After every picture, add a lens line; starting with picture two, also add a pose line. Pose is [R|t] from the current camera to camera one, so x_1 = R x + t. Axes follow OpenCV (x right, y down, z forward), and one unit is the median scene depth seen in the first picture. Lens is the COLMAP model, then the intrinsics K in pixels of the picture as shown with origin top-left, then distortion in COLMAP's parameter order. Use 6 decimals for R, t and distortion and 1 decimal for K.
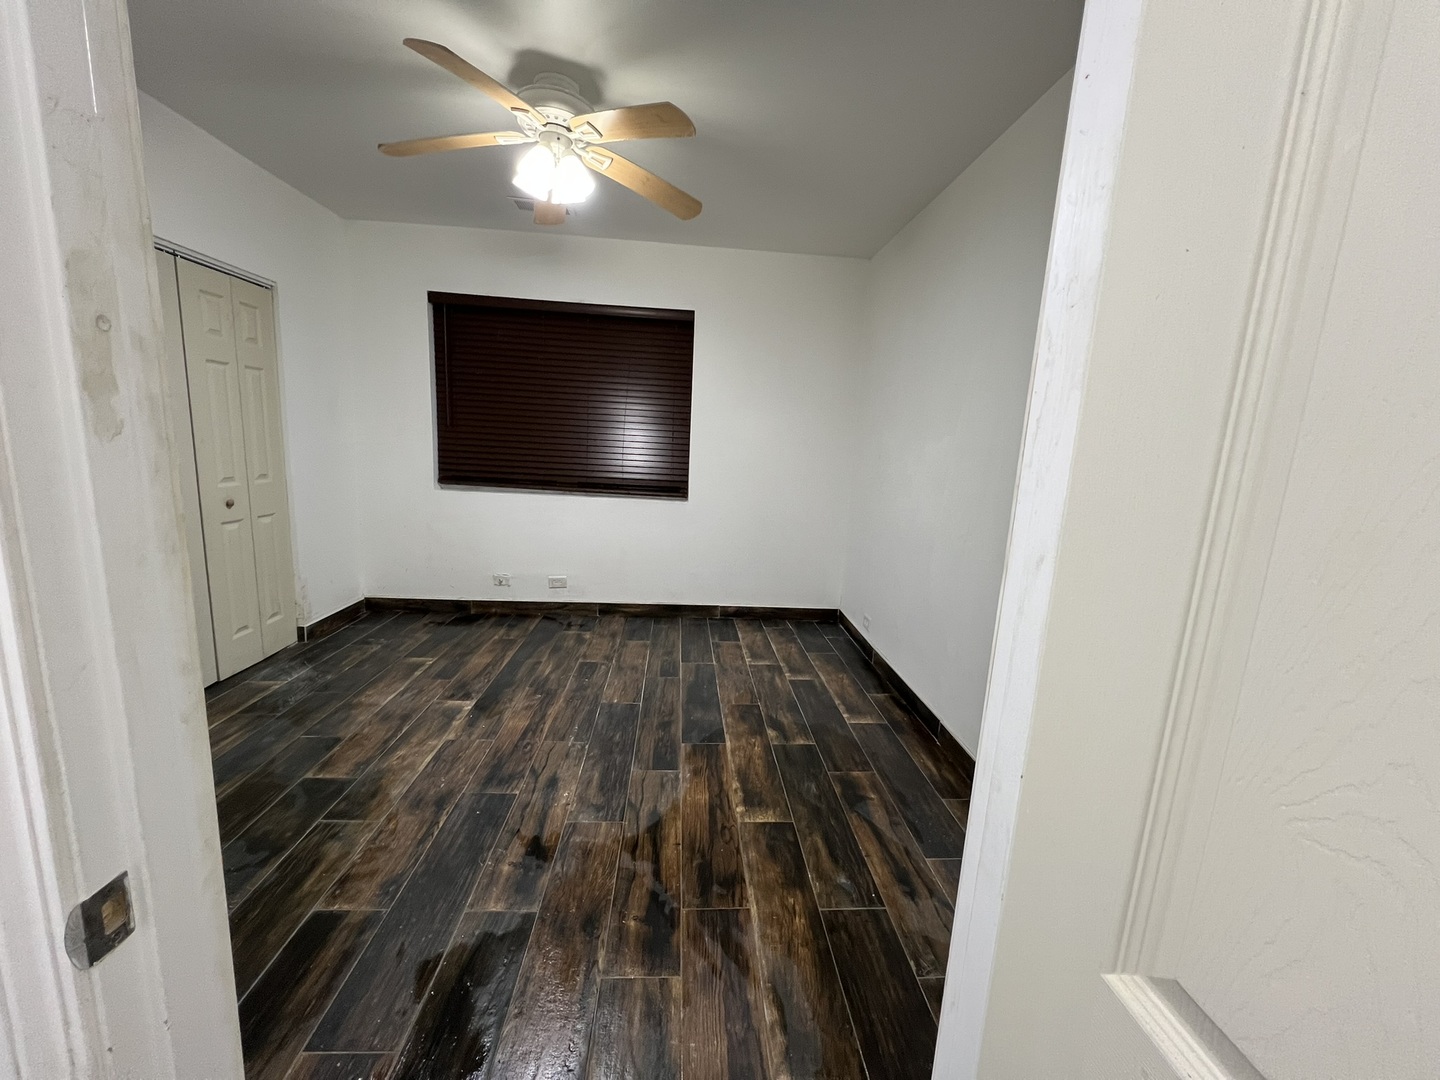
lens RADIAL K [[578.2, 0, 719.6], [0, 578.2, 540.6], [0, 0, 1]] dist [-0.001010, -0.000451]
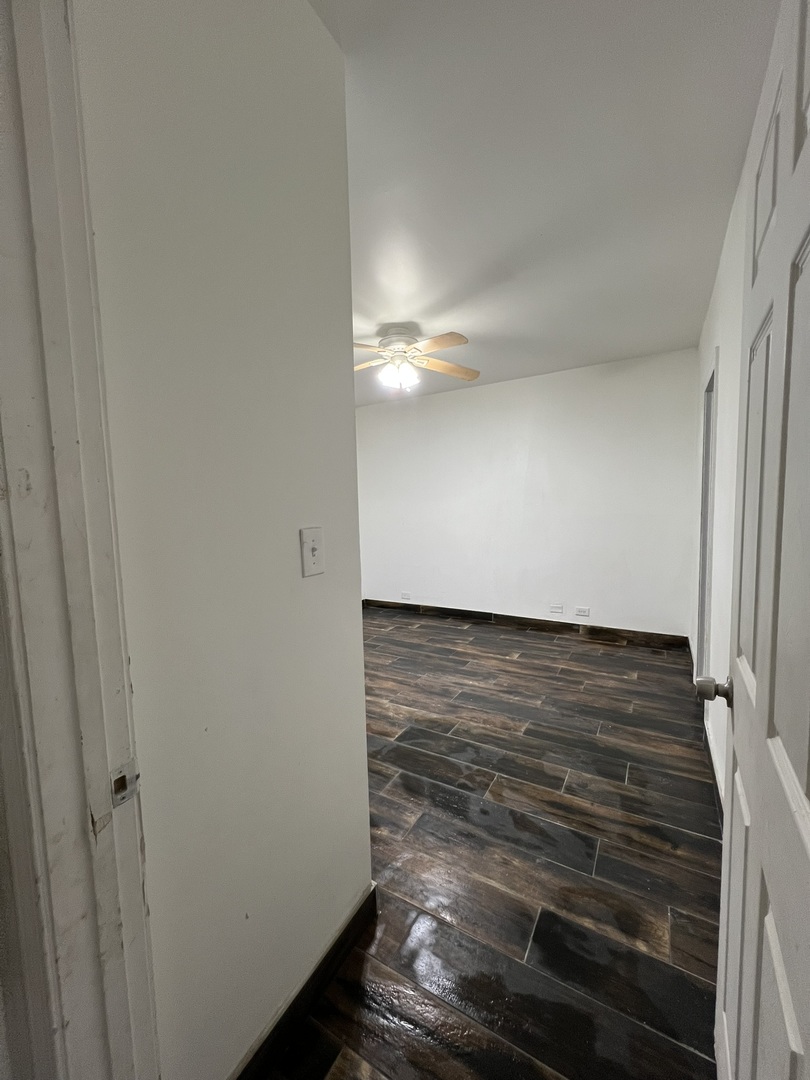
lens RADIAL K [[433.7, 0, 404.5], [0, 433.7, 541.8], [0, 0, 1]] dist [-0.001010, -0.000451]
pose [[0.568306, -0.138034, 0.811156, -1.495936], [0.196970, 0.979987, 0.028764, -0.126847], [-0.798894, 0.143426, 0.584122, 0.221214]]
